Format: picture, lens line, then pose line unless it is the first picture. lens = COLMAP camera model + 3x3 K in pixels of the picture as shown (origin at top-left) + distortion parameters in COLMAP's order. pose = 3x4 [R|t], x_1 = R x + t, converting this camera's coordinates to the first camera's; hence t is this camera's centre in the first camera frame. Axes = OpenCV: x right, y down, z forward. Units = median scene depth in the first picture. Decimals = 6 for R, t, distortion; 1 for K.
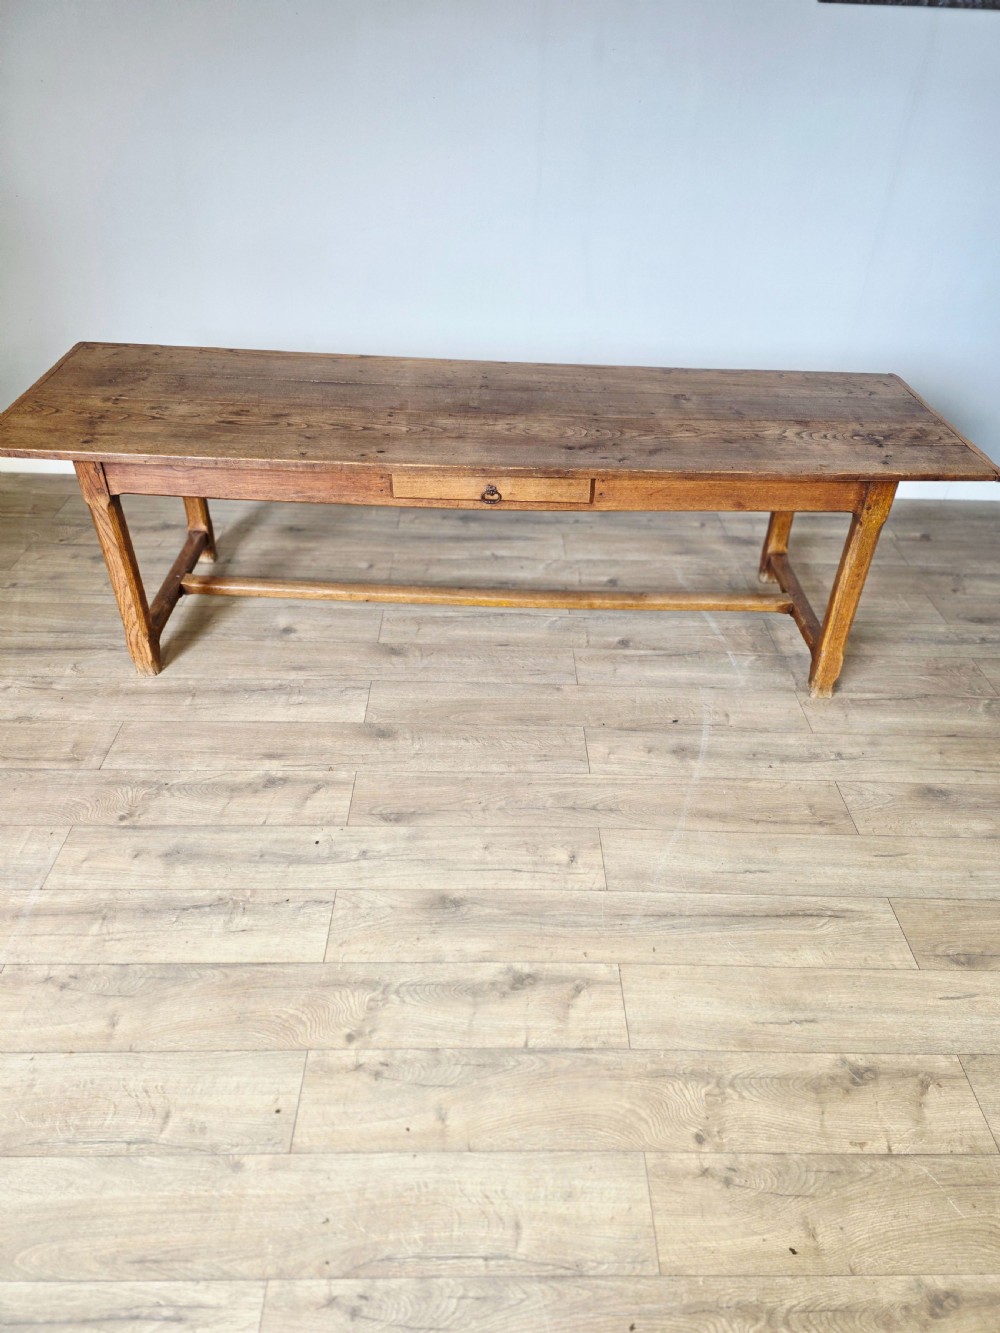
lens RADIAL K [[902.0, 0, 510.5], [0, 902.0, 660.3], [0, 0, 1]] dist [0.077288, -0.083834]
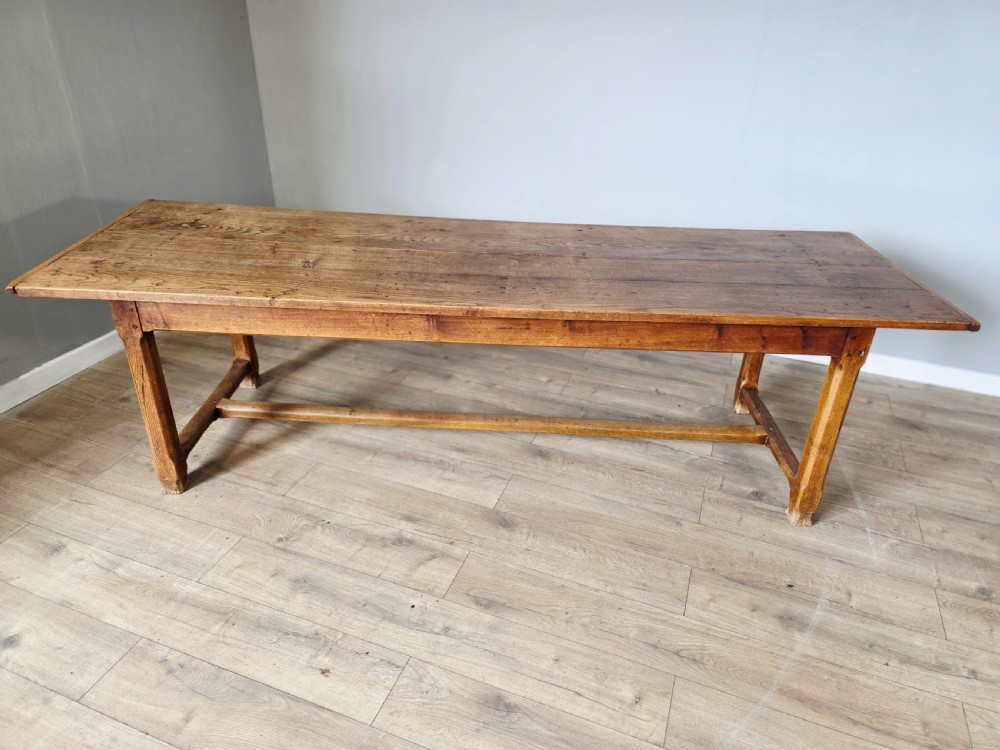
lens RADIAL K [[676.7, 0, 500.6], [0, 676.7, 364.6], [0, 0, 1]] dist [0.077288, -0.083834]
pose [[0.929218, 0.171278, -0.327441, 0.094068], [-0.216730, 0.970295, -0.107498, -0.017668], [0.299302, 0.170856, 0.938737, 0.164699]]
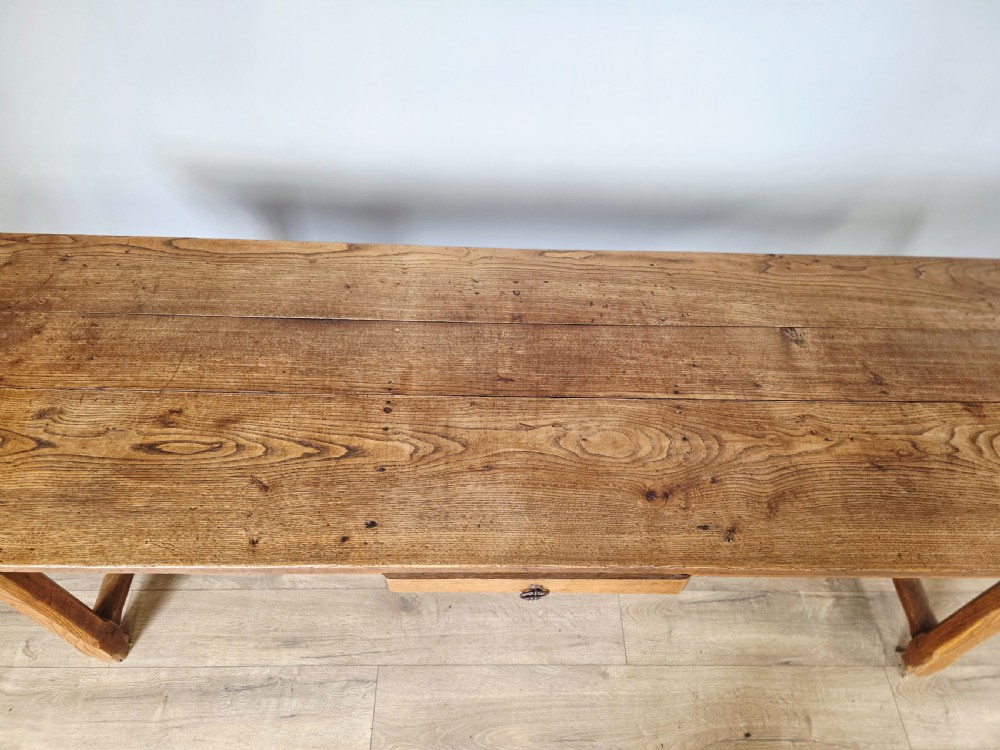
lens RADIAL K [[676.7, 0, 501.3], [0, 676.7, 378.9], [0, 0, 1]] dist [0.077288, -0.083834]
pose [[0.999958, 0.002462, -0.008810, -0.038053], [-0.000018, 0.963605, 0.267330, -0.417288], [0.009148, -0.267318, 0.963565, 0.483966]]
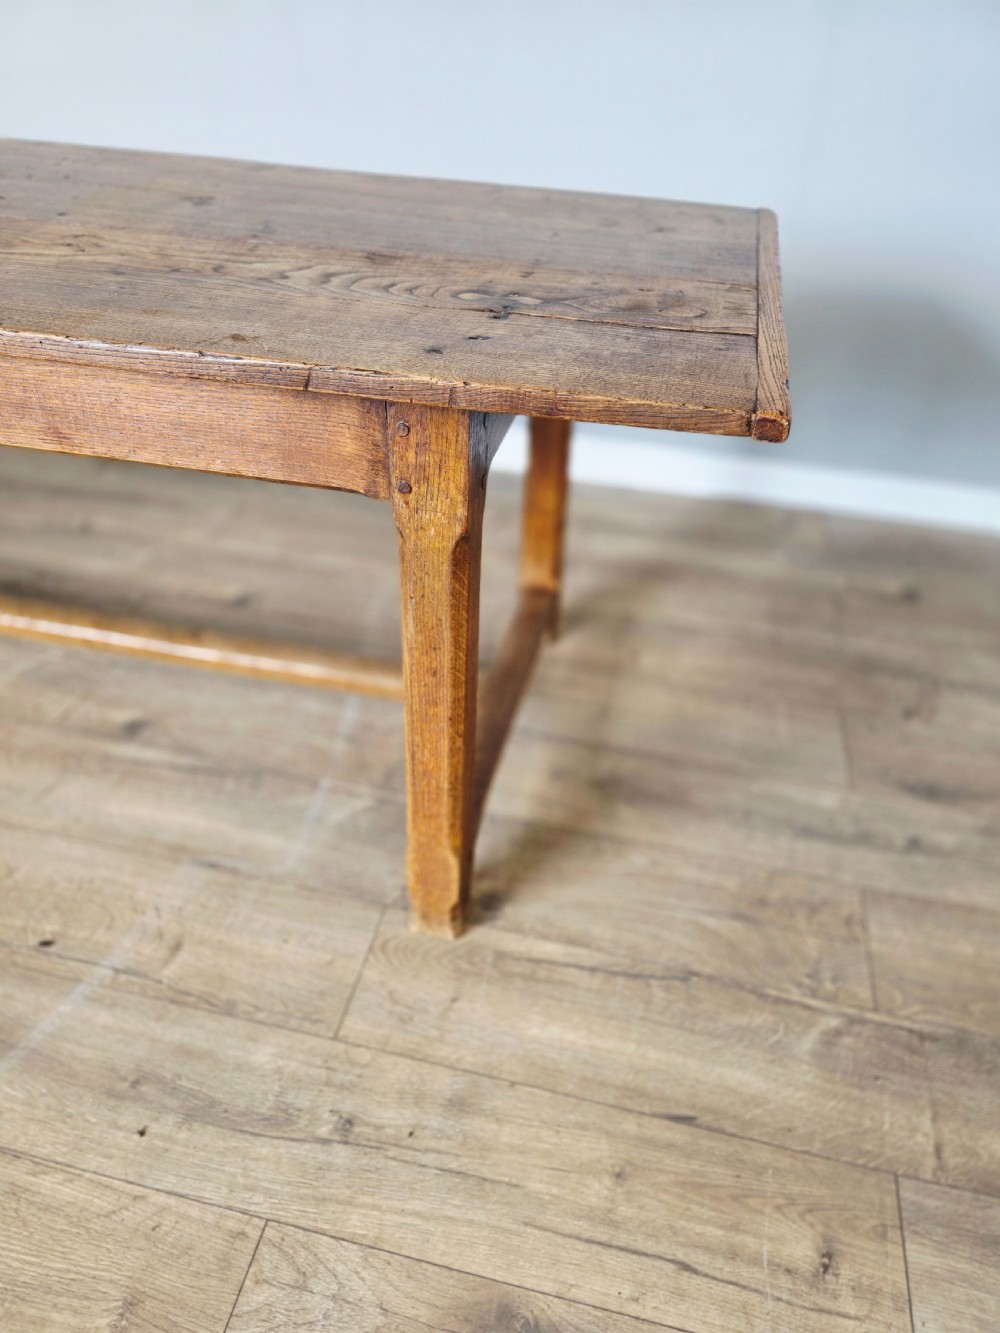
lens RADIAL K [[902.0, 0, 500.0], [0, 902.0, 672.3], [0, 0, 1]] dist [0.077288, -0.083834]
pose [[0.972361, 0.144644, -0.183282, 0.457309], [-0.140694, 0.989454, 0.034444, -0.106190], [0.186331, -0.007706, 0.982457, 0.619540]]
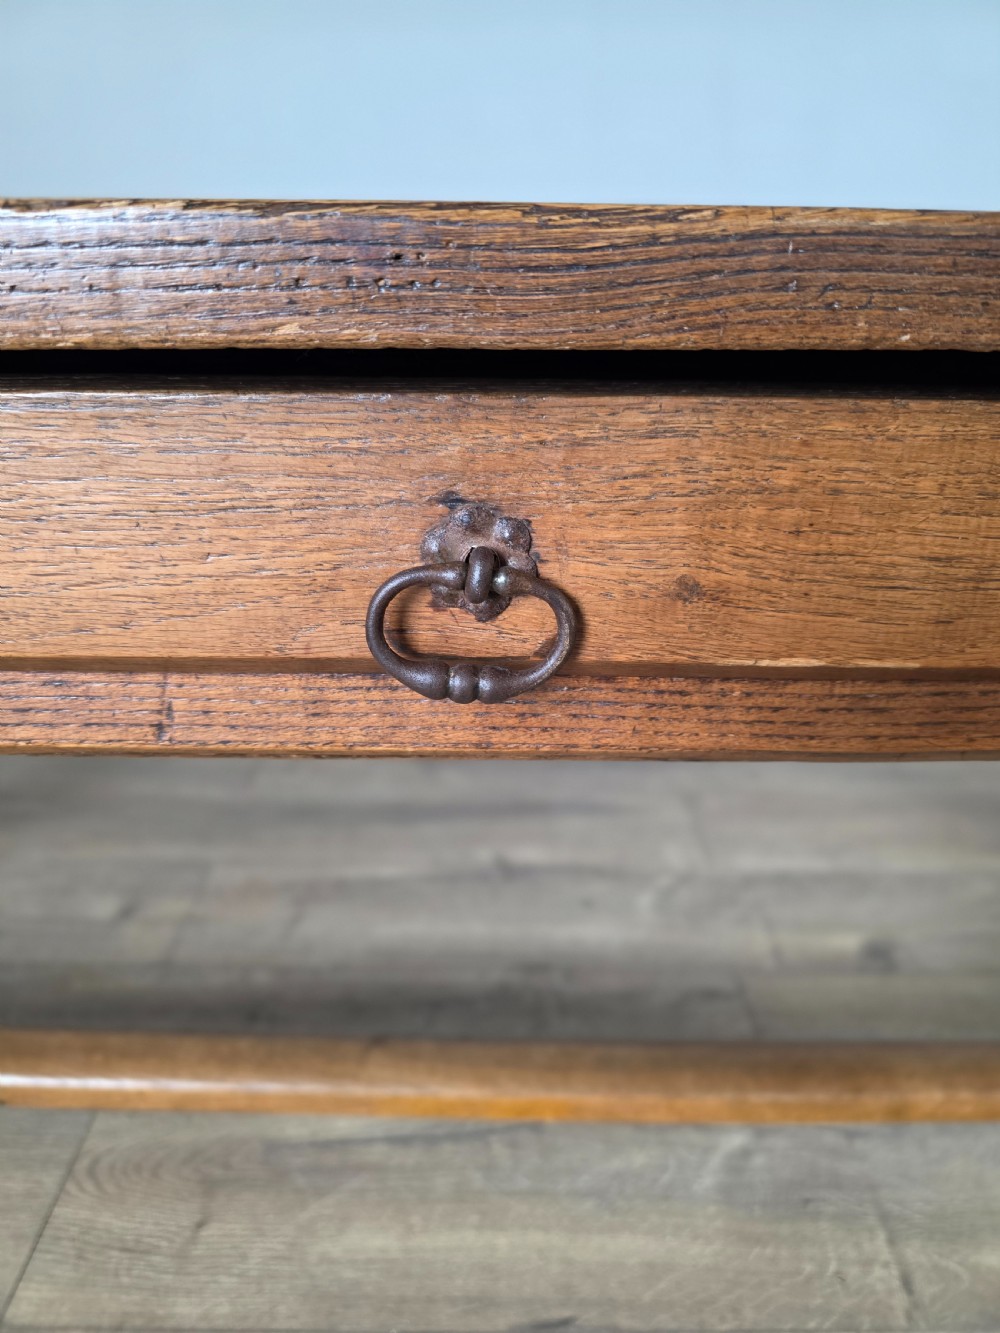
lens RADIAL K [[935.6, 0, 502.4], [0, 935.6, 662.6], [0, 0, 1]] dist [0.018854, -0.023429]
pose [[0.999779, -0.014594, -0.015100, -0.015585], [0.010682, 0.972505, -0.232636, -0.139115], [0.018079, 0.232423, 0.972447, 0.813279]]
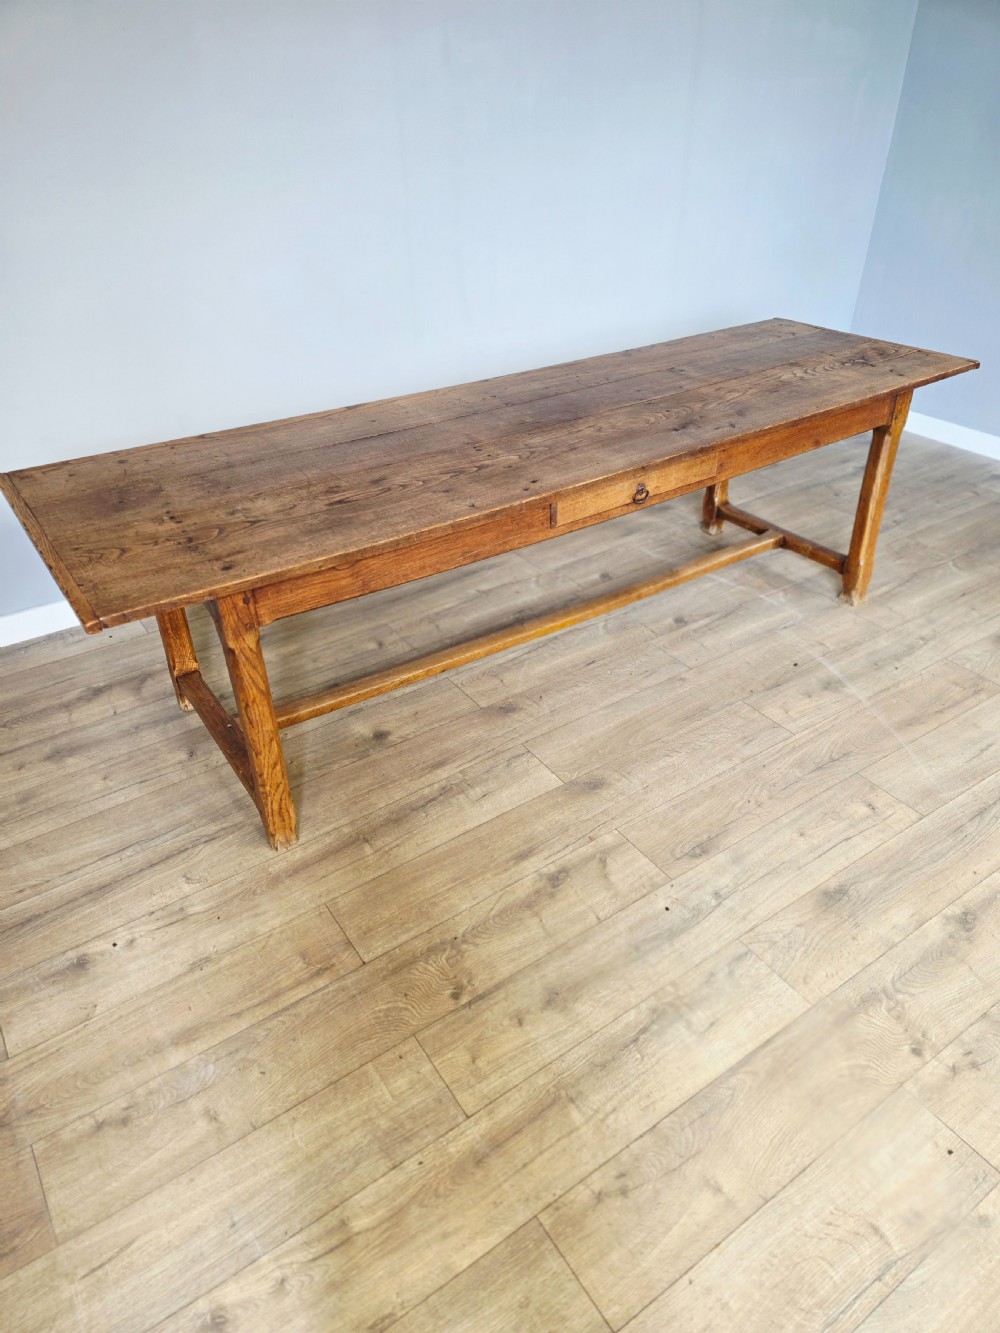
lens RADIAL K [[902.0, 0, 509.4], [0, 902.0, 671.9], [0, 0, 1]] dist [0.077288, -0.083834]
pose [[0.832597, -0.349301, 0.429850, -0.544297], [0.363146, 0.930250, 0.052538, -0.099259], [-0.418220, 0.112355, 0.901370, 0.203265]]
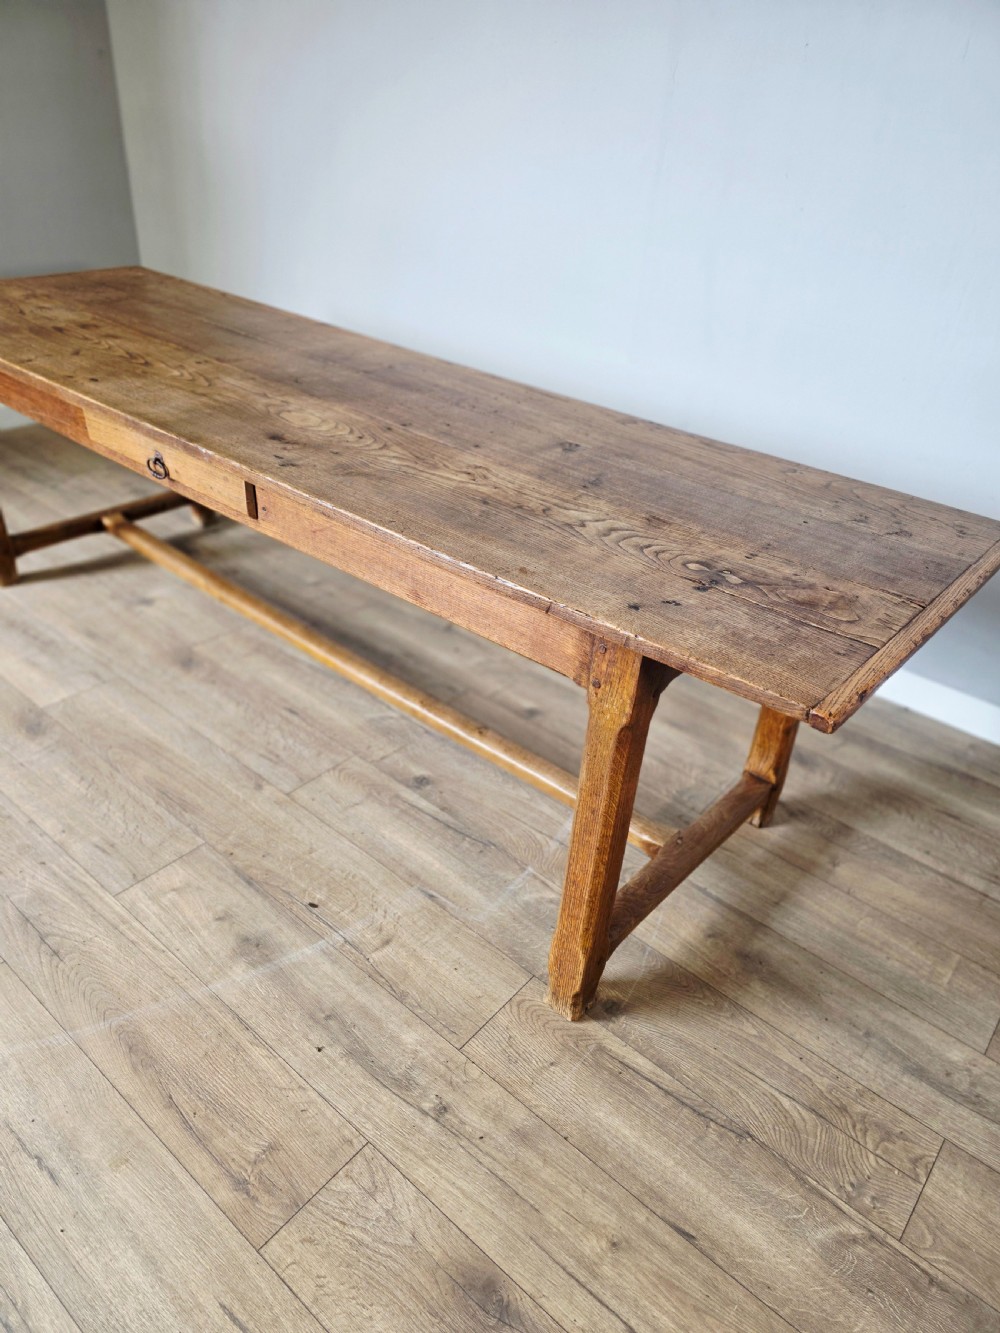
lens RADIAL K [[902.0, 0, 493.3], [0, 902.0, 676.8], [0, 0, 1]] dist [0.077288, -0.083834]
pose [[0.750279, 0.365890, -0.550641, 0.570343], [-0.422549, 0.905960, 0.026246, -0.146547], [0.508461, 0.212981, 0.834330, 0.509259]]
